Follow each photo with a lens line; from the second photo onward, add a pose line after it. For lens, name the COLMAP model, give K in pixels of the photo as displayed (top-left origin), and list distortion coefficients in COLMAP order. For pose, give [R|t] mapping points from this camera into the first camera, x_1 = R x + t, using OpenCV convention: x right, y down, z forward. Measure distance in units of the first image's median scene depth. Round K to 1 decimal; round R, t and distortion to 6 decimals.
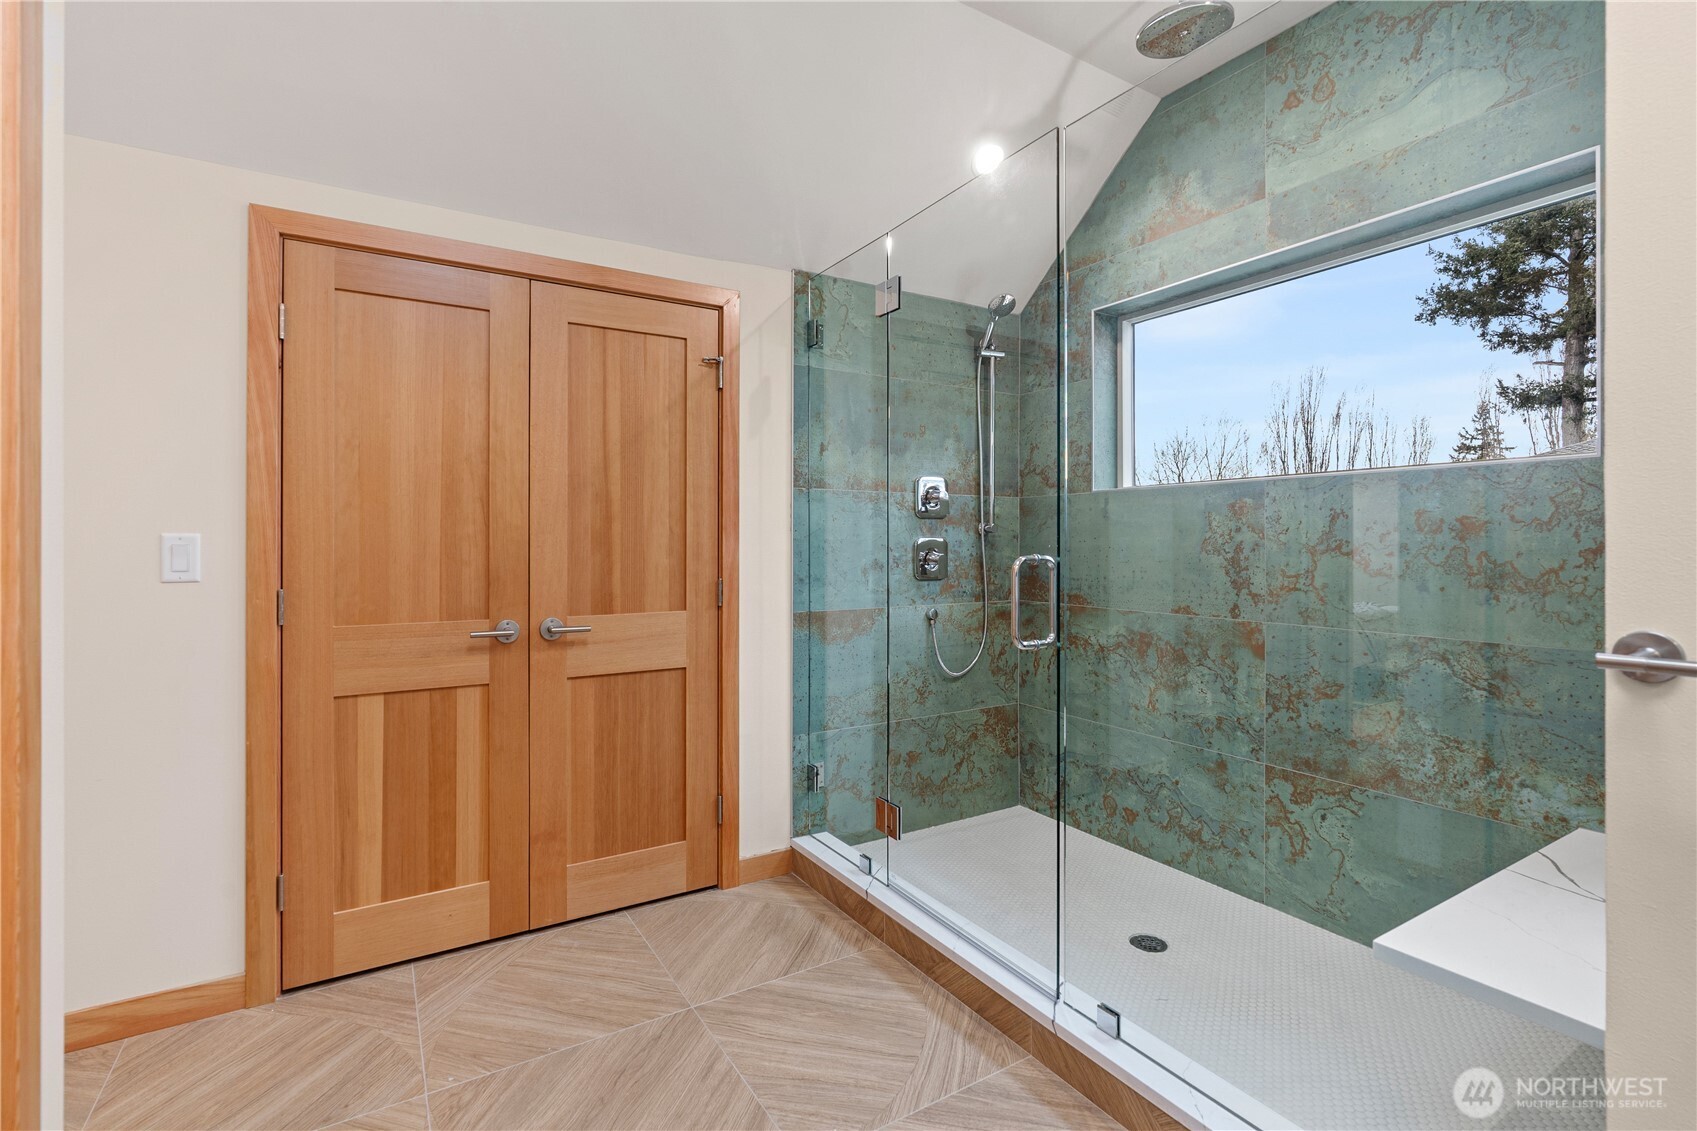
lens RADIAL K [[772.6, 0, 848.4], [0, 772.6, 547.9], [0, 0, 1]] dist [-0.019000, -0.000127]
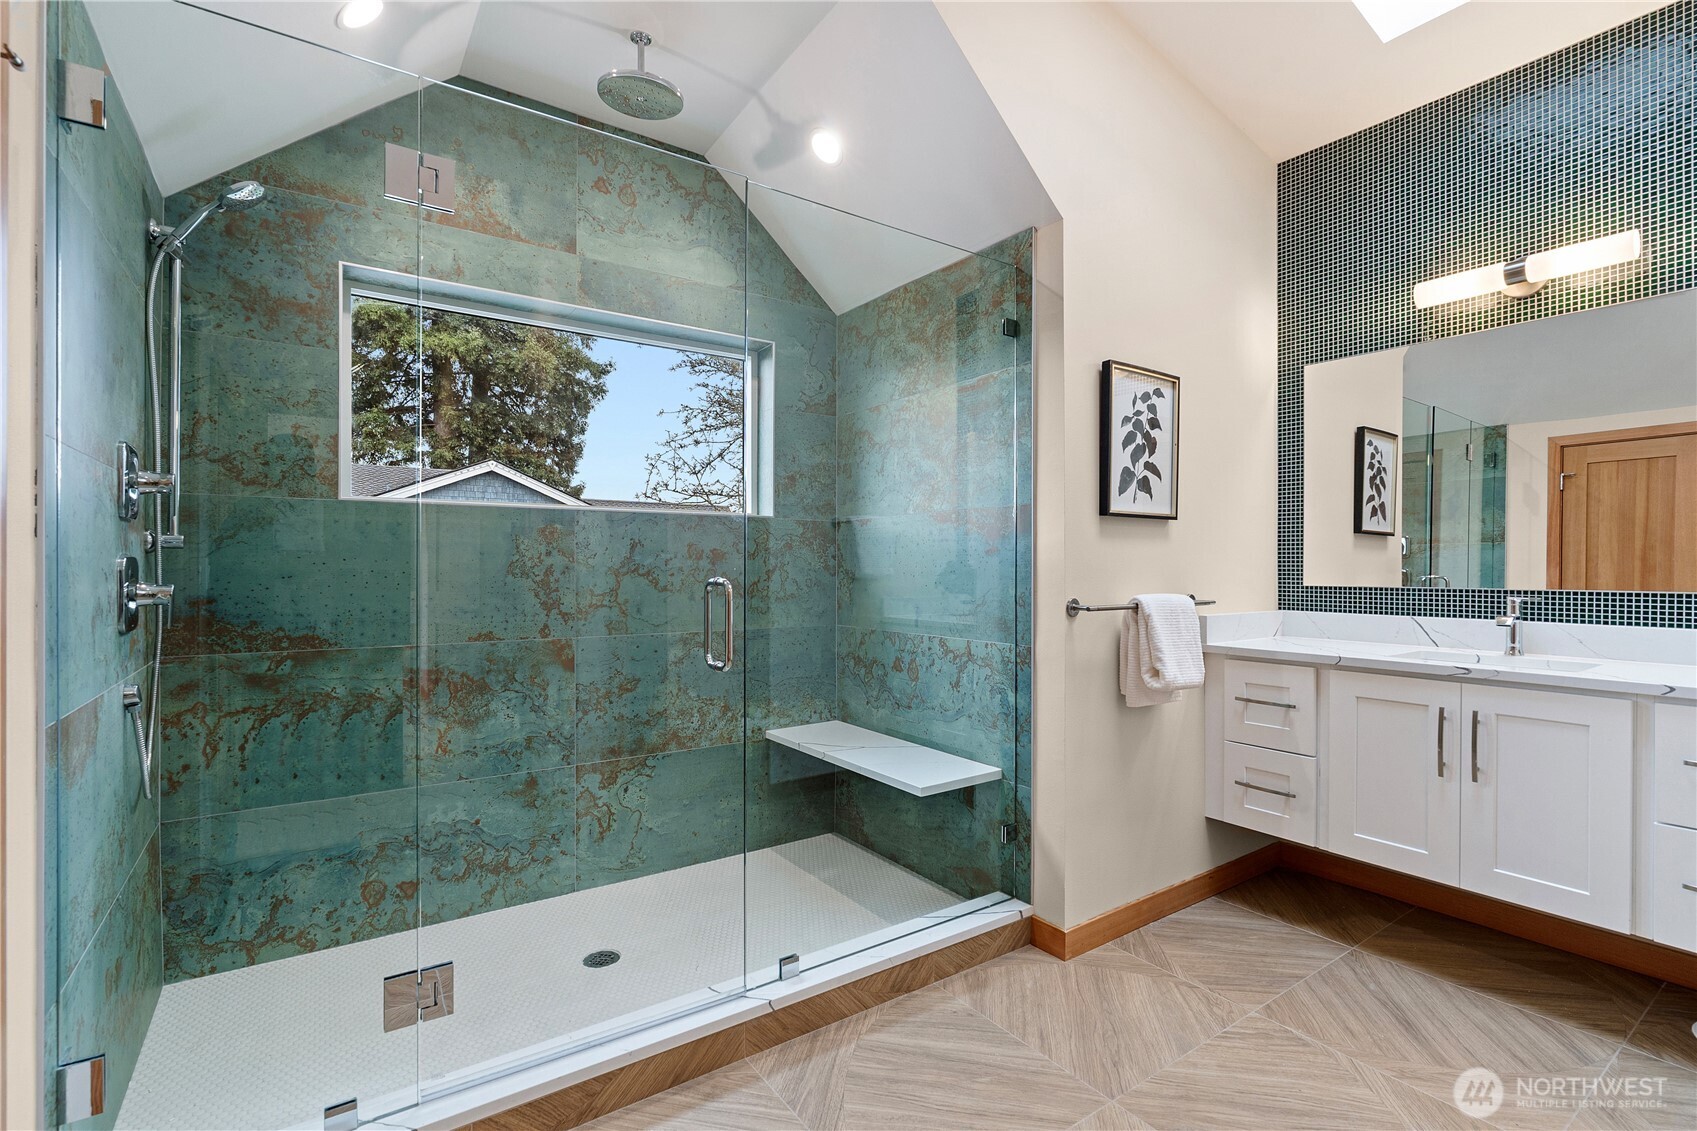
lens RADIAL K [[772.6, 0, 849.7], [0, 772.6, 569.5], [0, 0, 1]] dist [-0.019000, -0.000127]
pose [[-0.062058, -0.006516, 0.998051, -0.587861], [0.001472, 0.999977, 0.006620, -0.008335], [-0.998071, 0.001880, -0.062047, 0.668564]]
